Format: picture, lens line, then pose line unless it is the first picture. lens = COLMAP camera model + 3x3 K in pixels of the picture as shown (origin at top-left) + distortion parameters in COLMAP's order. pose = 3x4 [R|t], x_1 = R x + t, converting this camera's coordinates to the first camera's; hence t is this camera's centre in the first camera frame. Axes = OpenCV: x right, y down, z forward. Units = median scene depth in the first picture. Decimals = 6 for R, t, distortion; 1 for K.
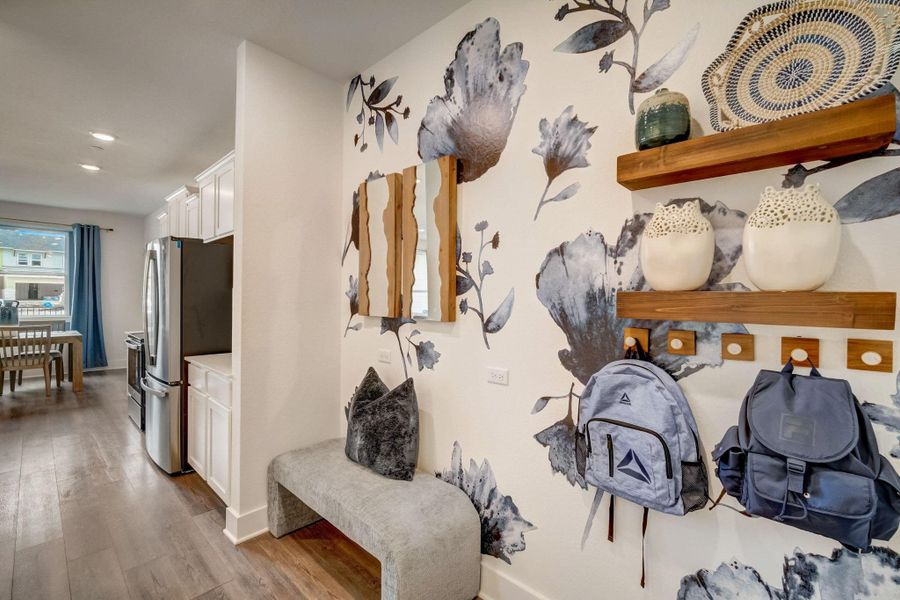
lens RADIAL K [[390.5, 0, 455.9], [0, 390.5, 297.5], [0, 0, 1]] dist [0.000116, 0.000345]
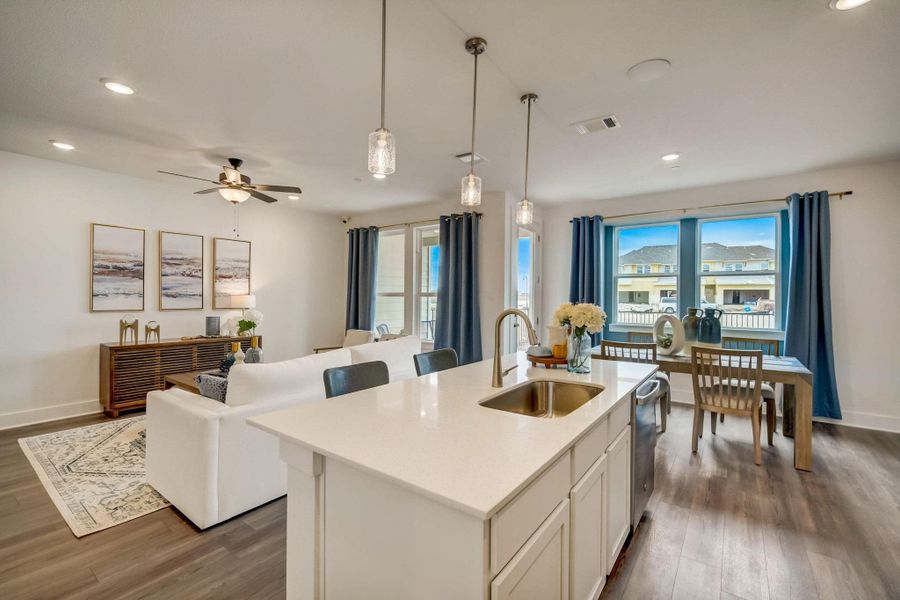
lens RADIAL K [[390.5, 0, 455.9], [0, 390.5, 297.5], [0, 0, 1]] dist [0.000116, 0.000345]
pose [[0.123628, -0.002928, -0.992324, -0.428997], [-0.011303, 0.999927, -0.004359, -0.002606], [0.992264, 0.011755, 0.123585, 0.392049]]
